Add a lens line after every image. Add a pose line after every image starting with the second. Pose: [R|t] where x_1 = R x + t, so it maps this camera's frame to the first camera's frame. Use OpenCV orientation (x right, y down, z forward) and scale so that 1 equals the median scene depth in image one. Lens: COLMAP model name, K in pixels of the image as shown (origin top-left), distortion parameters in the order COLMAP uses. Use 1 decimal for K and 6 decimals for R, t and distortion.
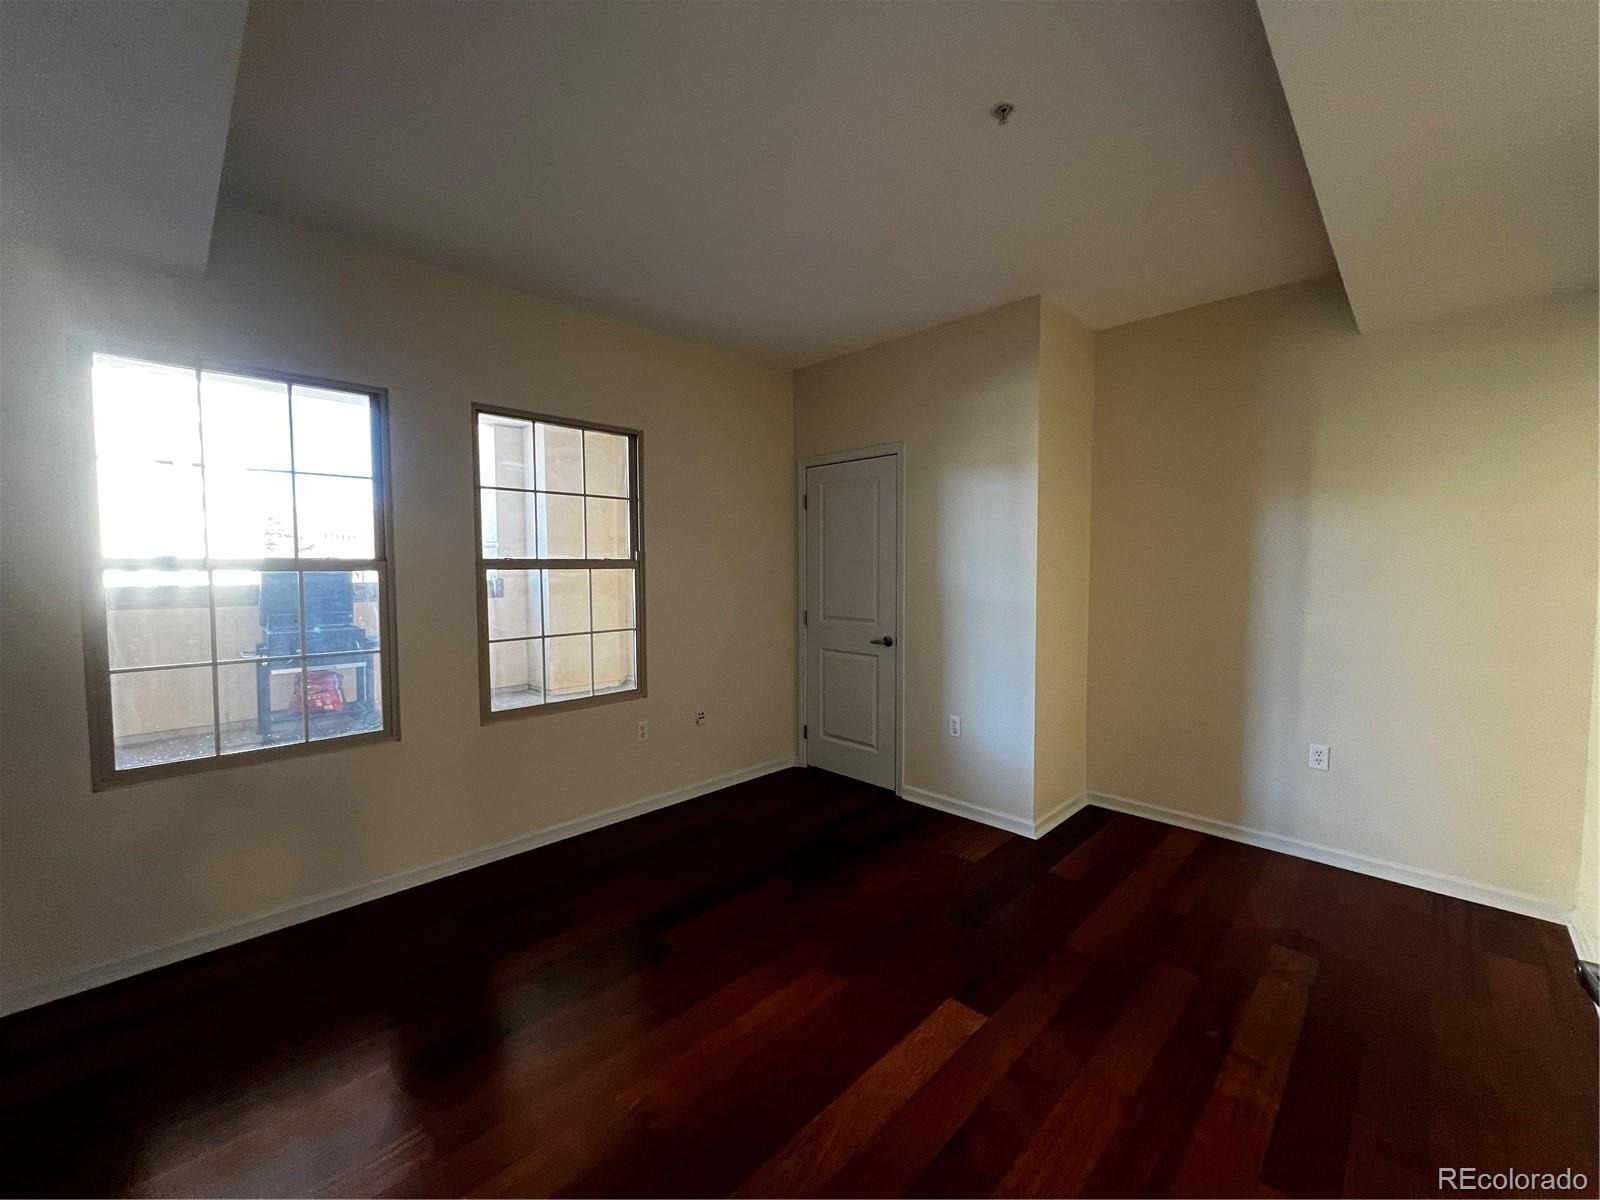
lens RADIAL K [[630.6, 0, 799.2], [0, 630.6, 609.1], [0, 0, 1]] dist [-0.001583, 0.000010]
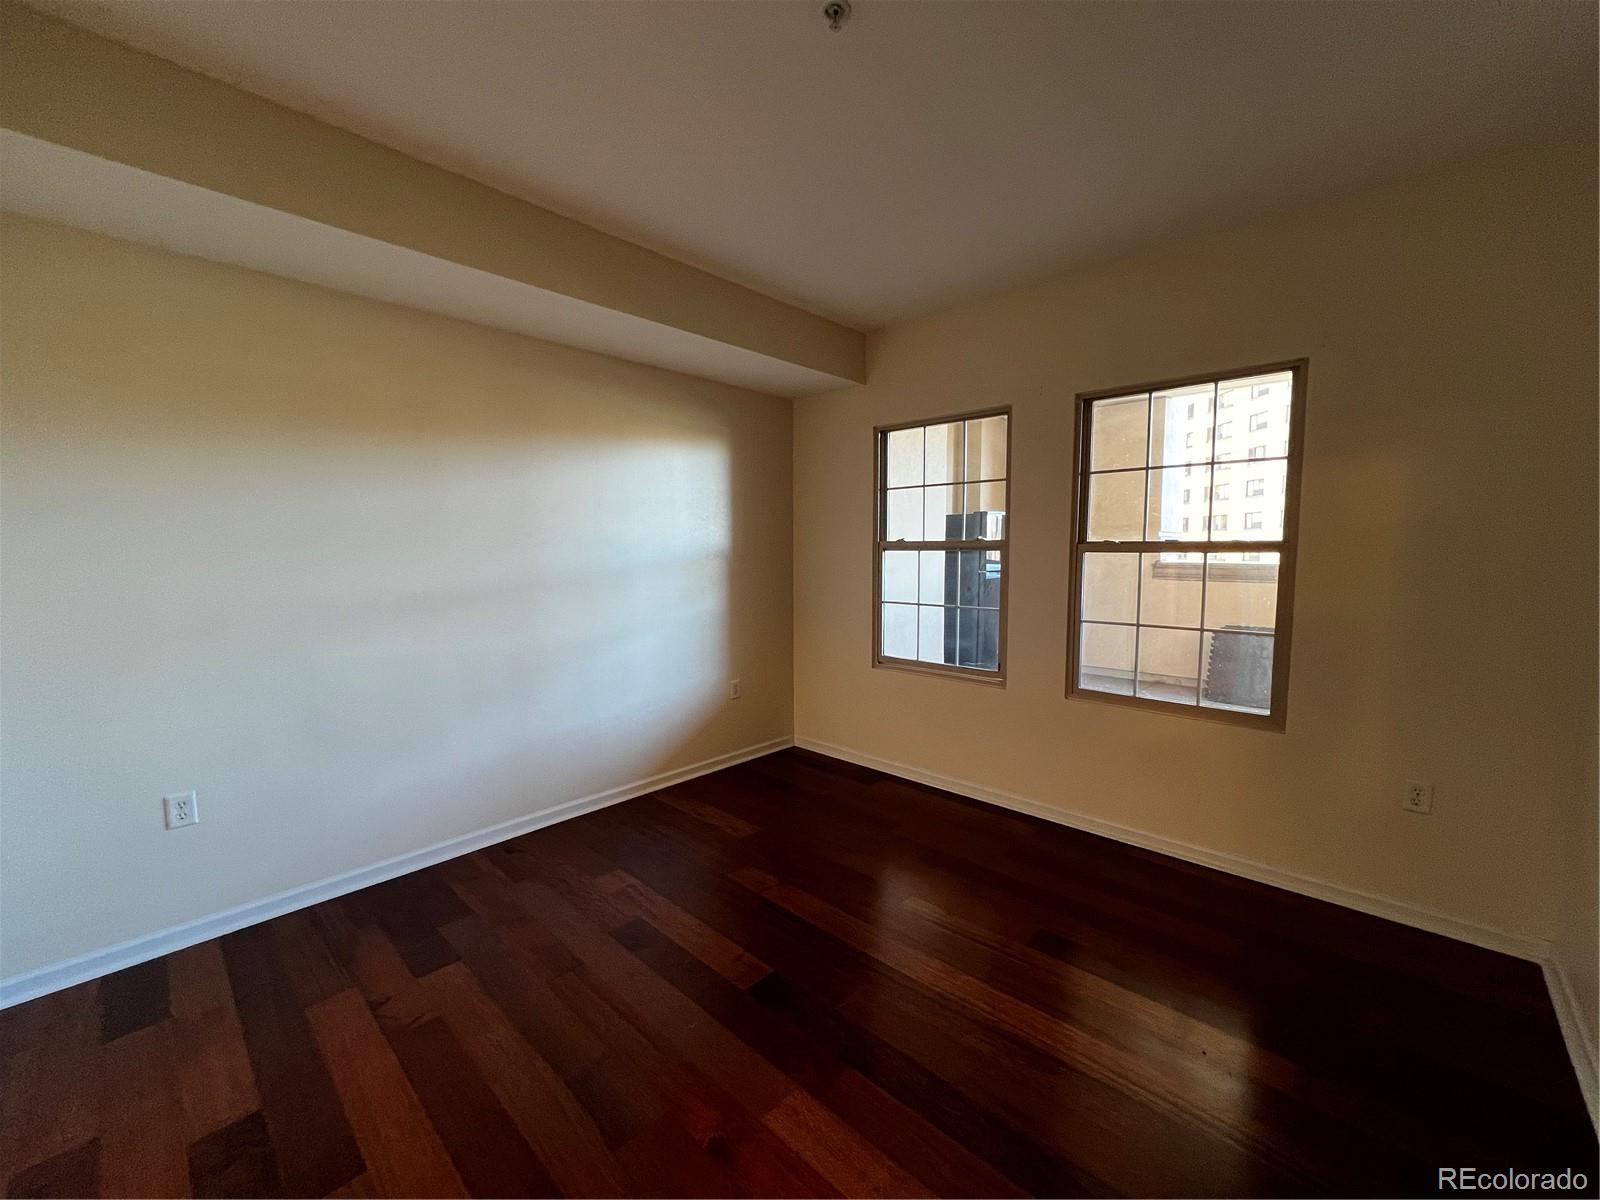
lens RADIAL K [[620.0, 0, 830.7], [0, 620.0, 604.0], [0, 0, 1]] dist [-0.000536, 0.000008]
pose [[0.055429, 0.088239, -0.994556, 0.441513], [-0.065871, 0.994240, 0.084540, -0.031937], [0.996287, 0.060827, 0.060922, 0.451318]]
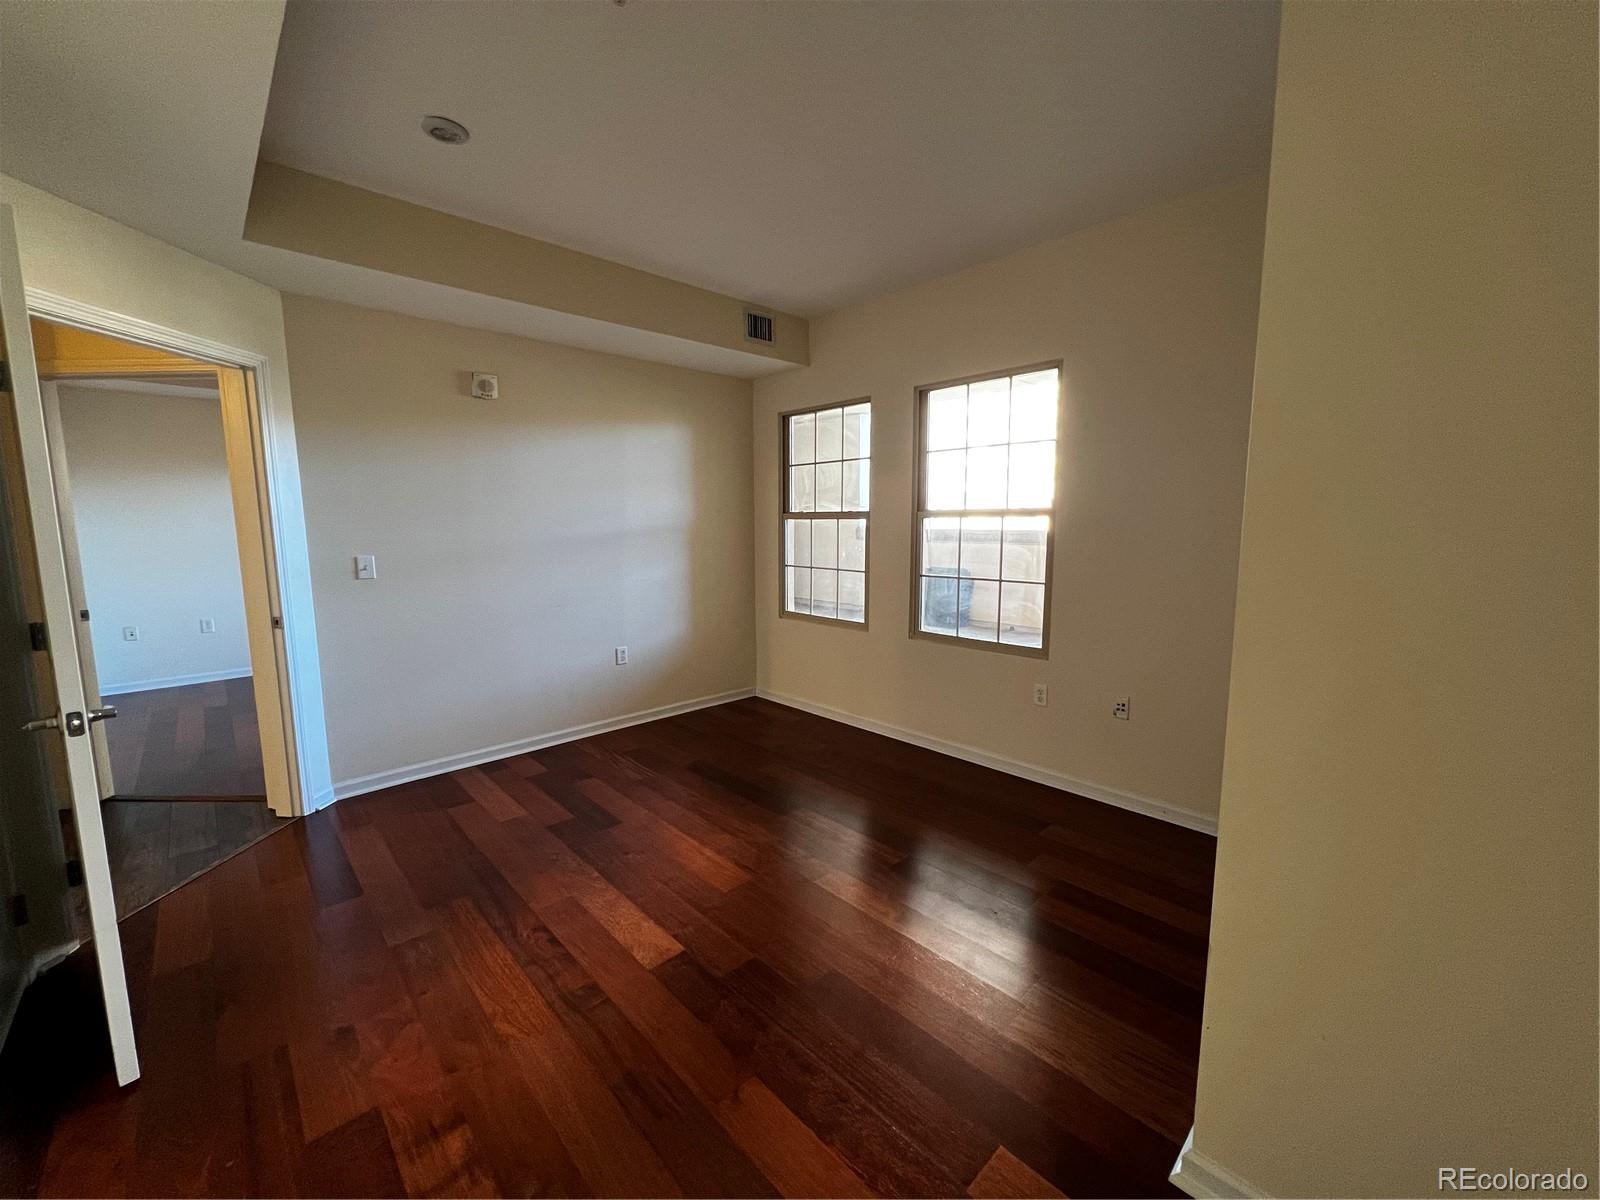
lens RADIAL K [[637.1, 0, 805.9], [0, 637.1, 599.5], [0, 0, 1]] dist [-0.000829, 0.000271]
pose [[-0.038114, 0.128527, -0.990973, 0.694410], [-0.053820, 0.989990, 0.130469, -0.048800], [0.997823, 0.058307, -0.030815, 0.706357]]
